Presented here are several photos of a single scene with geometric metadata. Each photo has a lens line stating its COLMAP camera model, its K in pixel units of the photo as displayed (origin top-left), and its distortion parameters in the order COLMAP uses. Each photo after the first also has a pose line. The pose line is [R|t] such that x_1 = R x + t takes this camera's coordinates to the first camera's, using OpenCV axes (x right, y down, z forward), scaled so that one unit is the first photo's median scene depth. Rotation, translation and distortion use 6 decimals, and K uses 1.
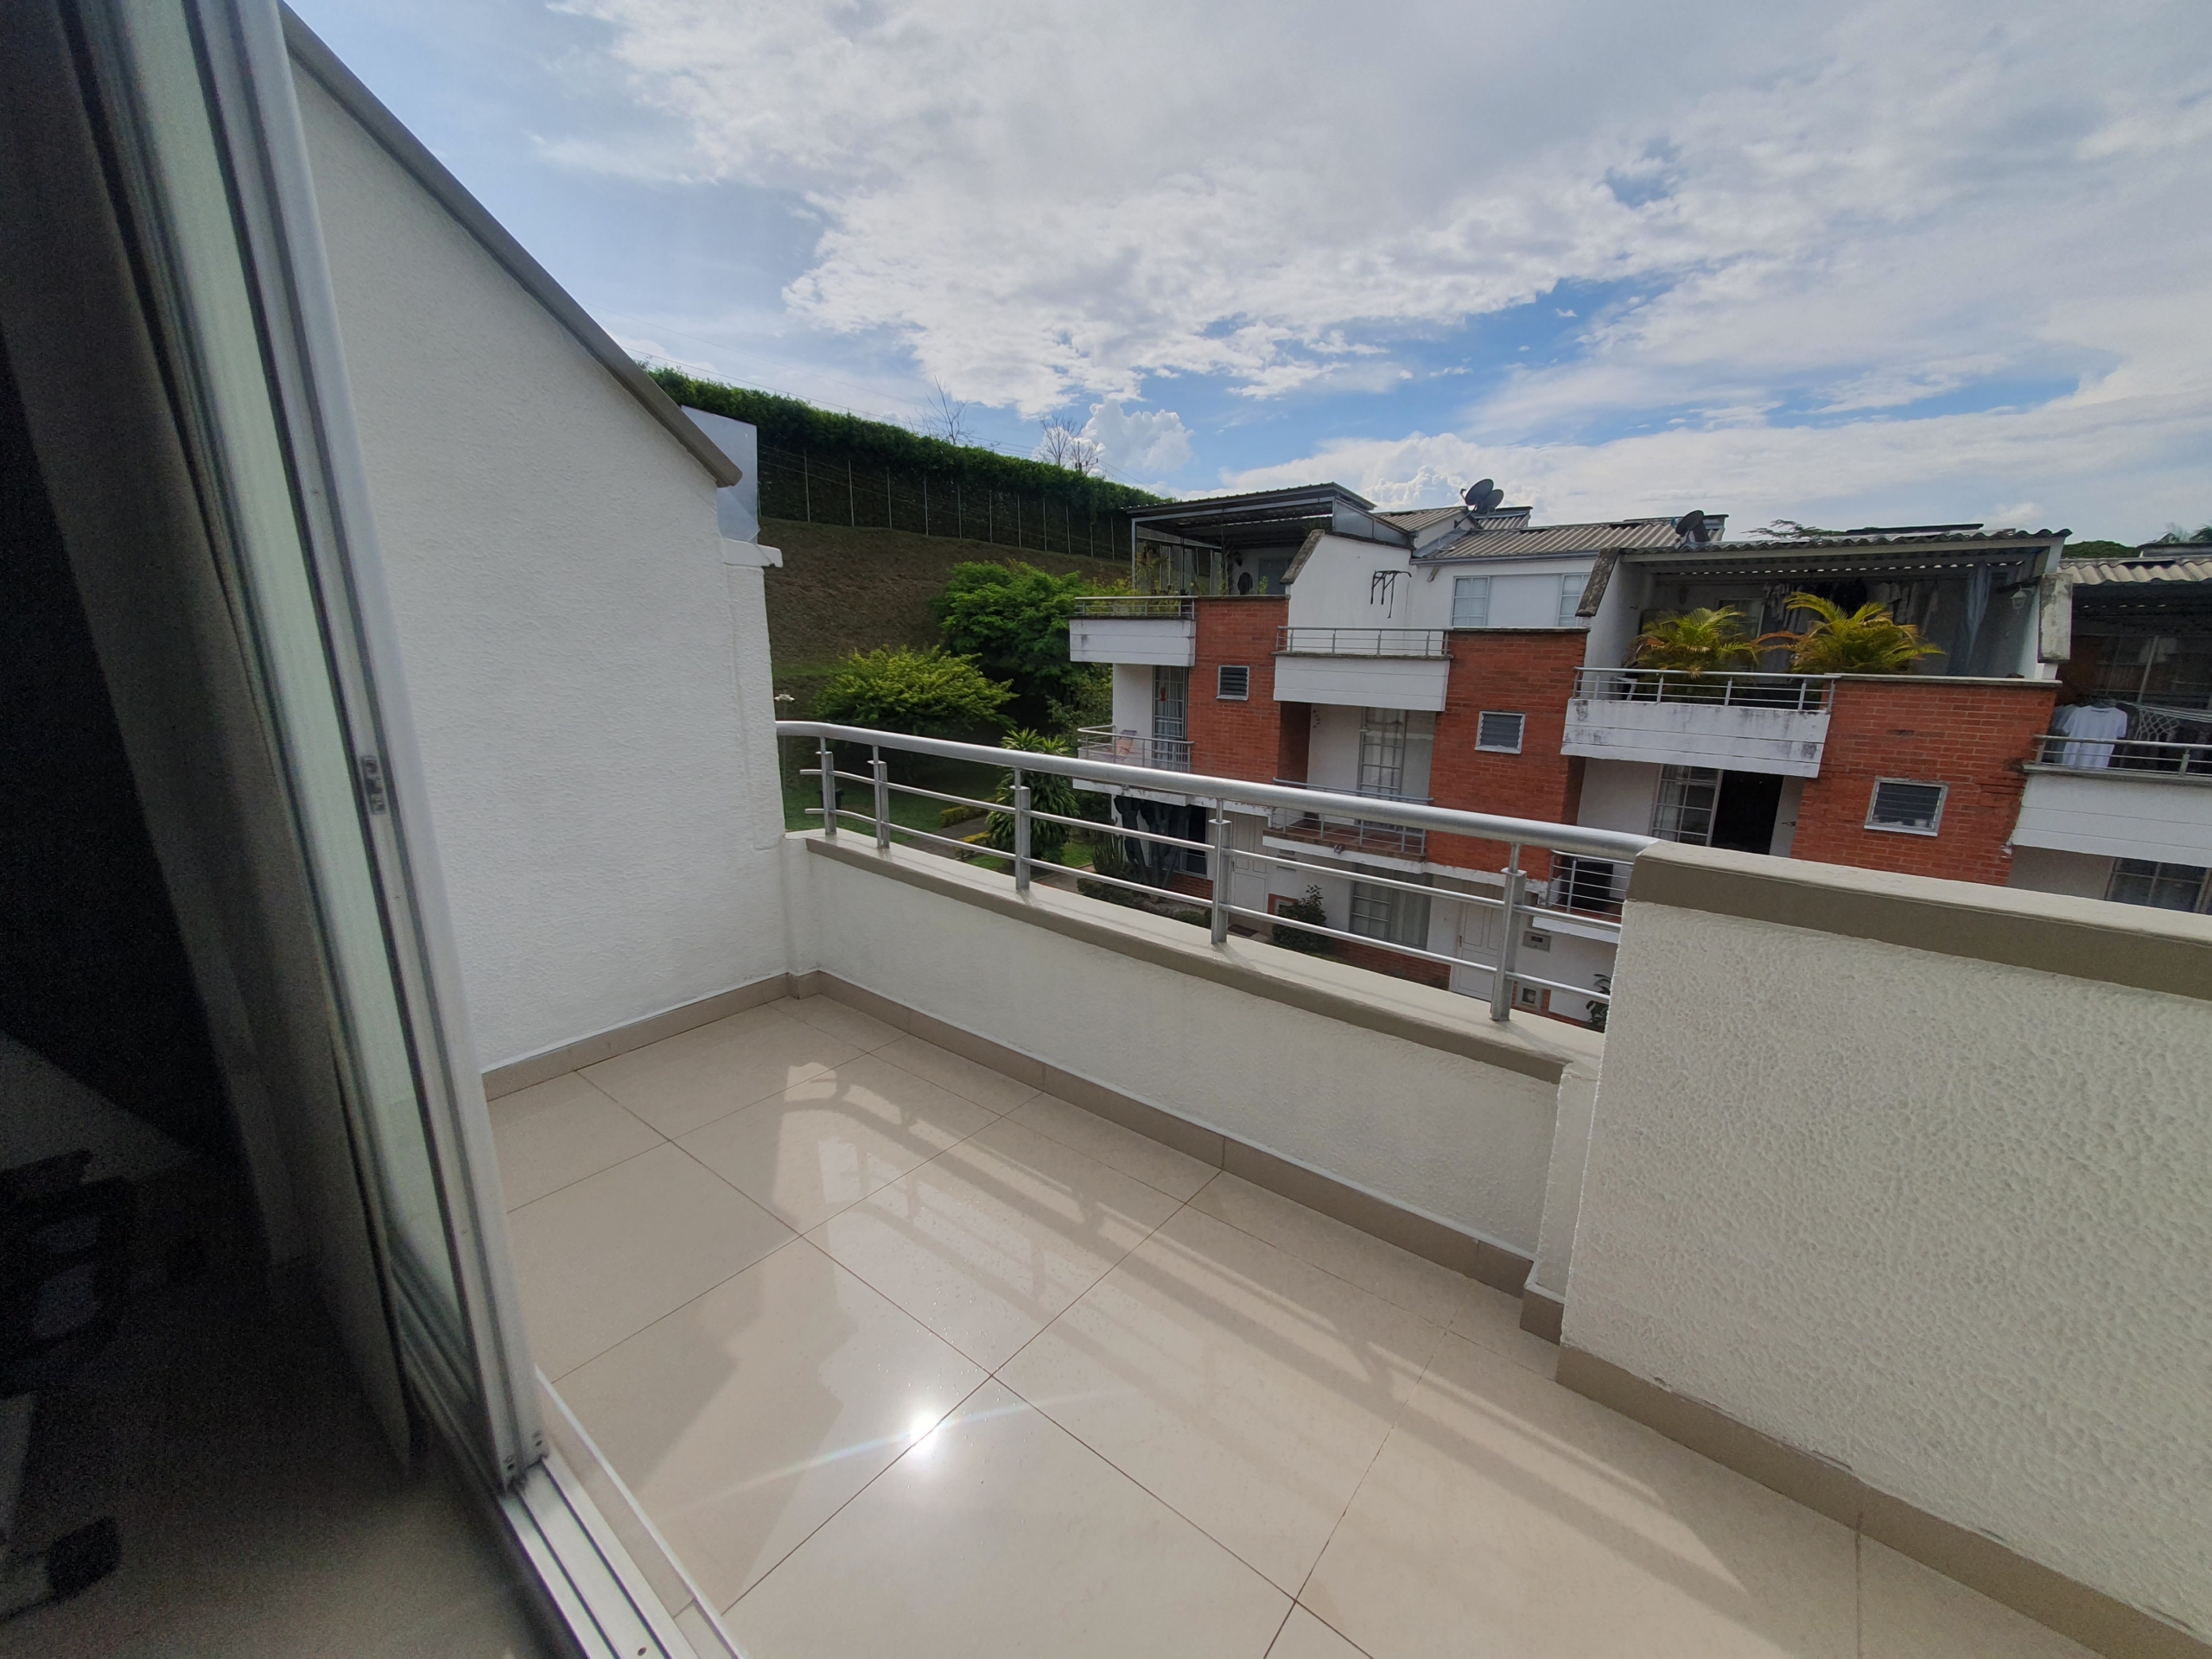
lens RADIAL K [[871.8, 0, 1126.3], [0, 871.8, 849.8], [0, 0, 1]] dist [0.001119, 0.000635]
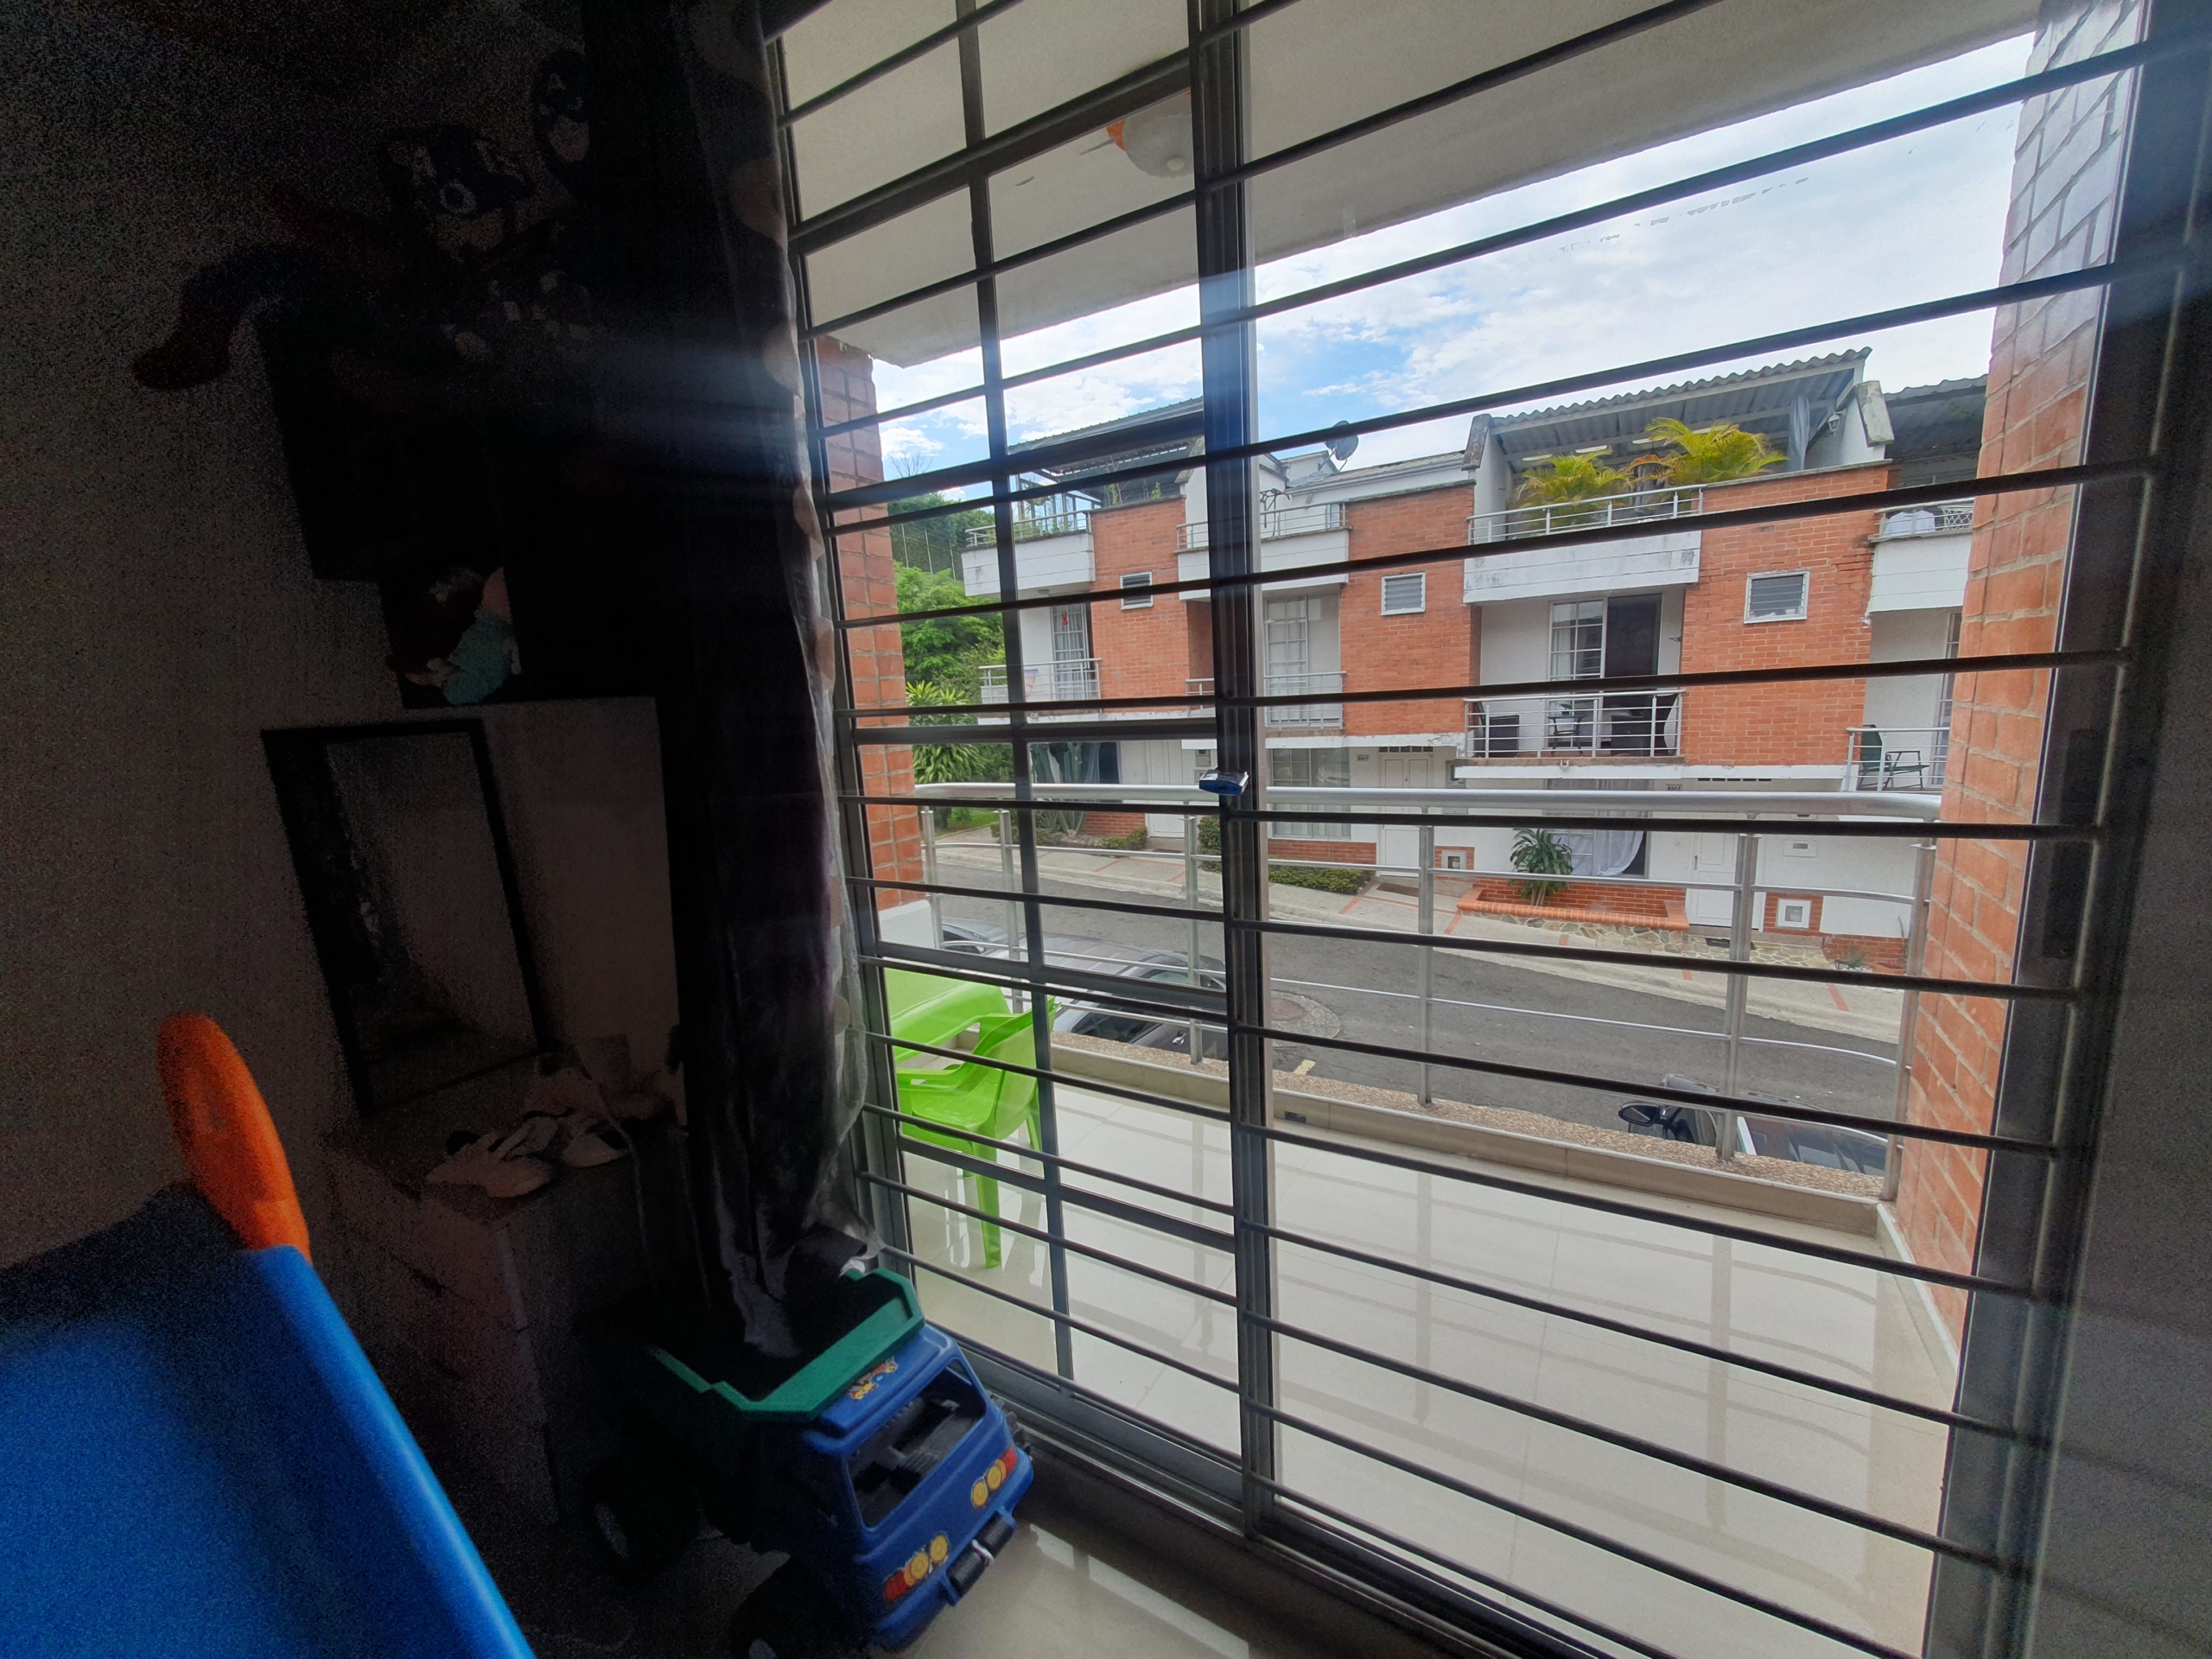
lens RADIAL K [[871.8, 0, 1117.0], [0, 871.8, 848.9], [0, 0, 1]] dist [0.001119, 0.000635]
pose [[0.986518, -0.085513, 0.139535, -0.089399], [0.095305, 0.993319, -0.065067, 0.230273], [-0.133039, 0.077488, 0.988077, 0.050324]]
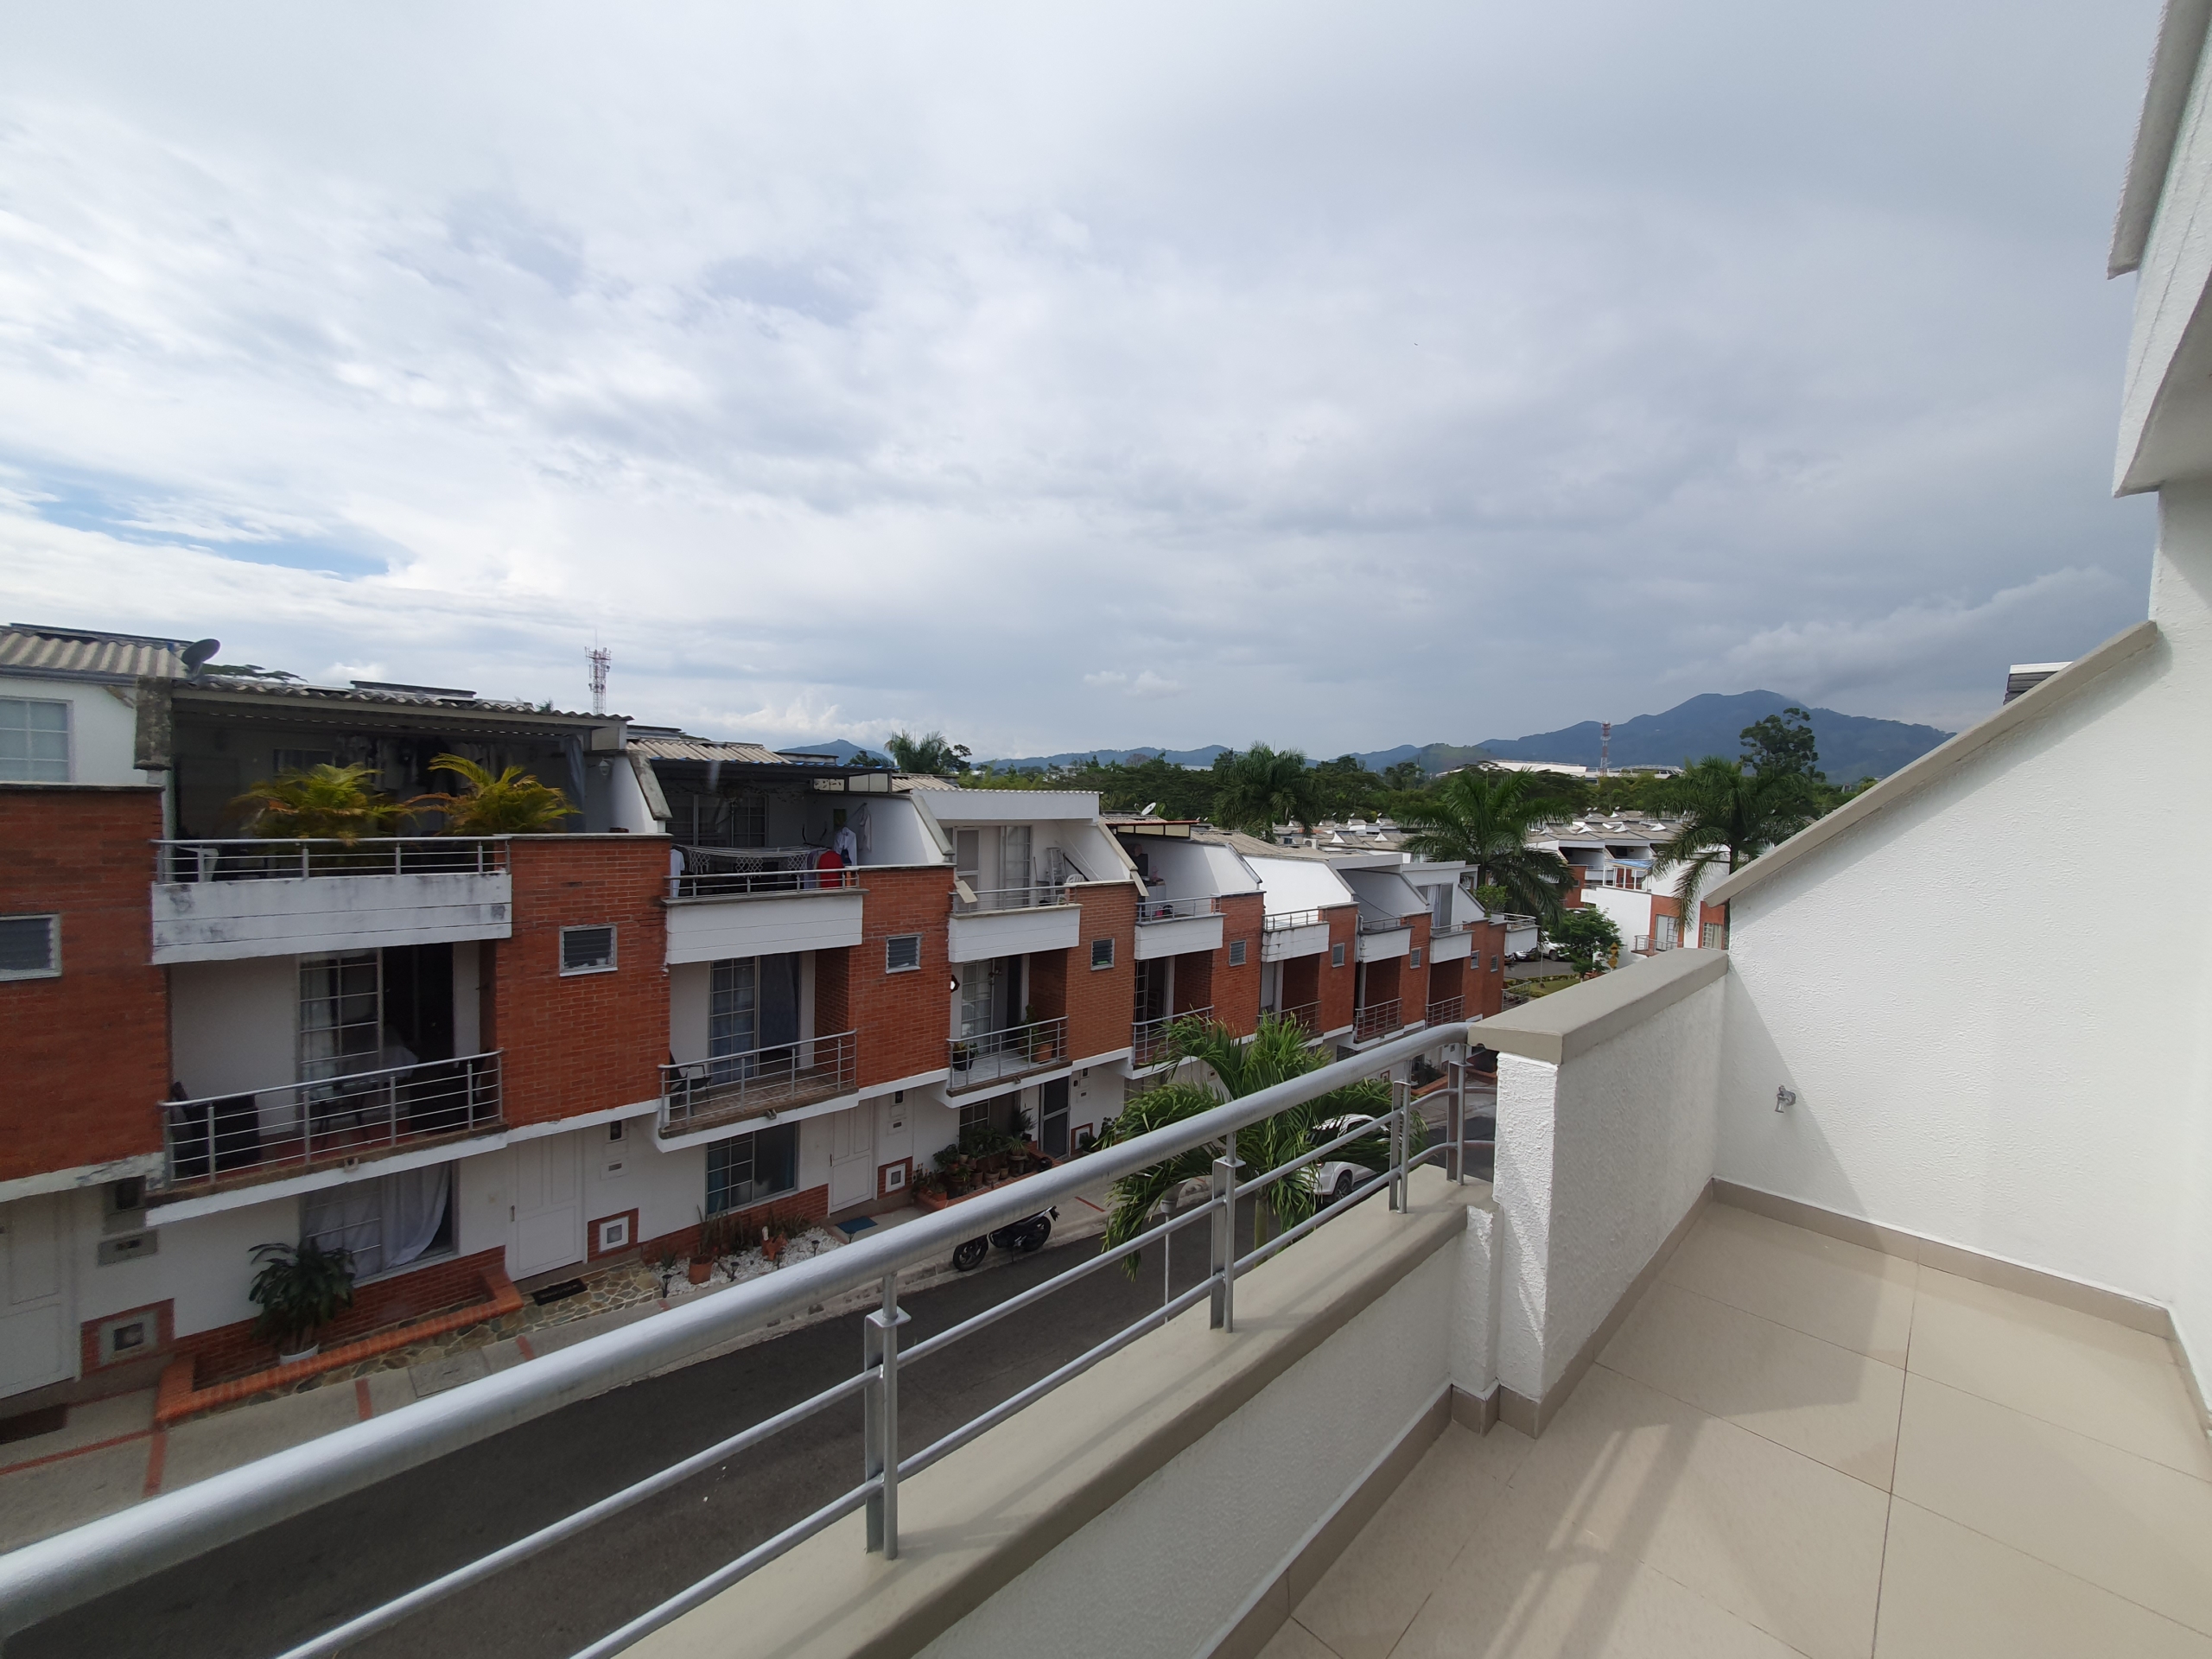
lens RADIAL K [[871.8, 0, 1121.8], [0, 871.8, 835.4], [0, 0, 1]] dist [0.001119, 0.000635]
pose [[0.092750, -0.050284, 0.994419, -0.120243], [0.218986, 0.975300, 0.028892, -0.066793], [-0.971310, 0.215084, 0.101470, 0.182082]]
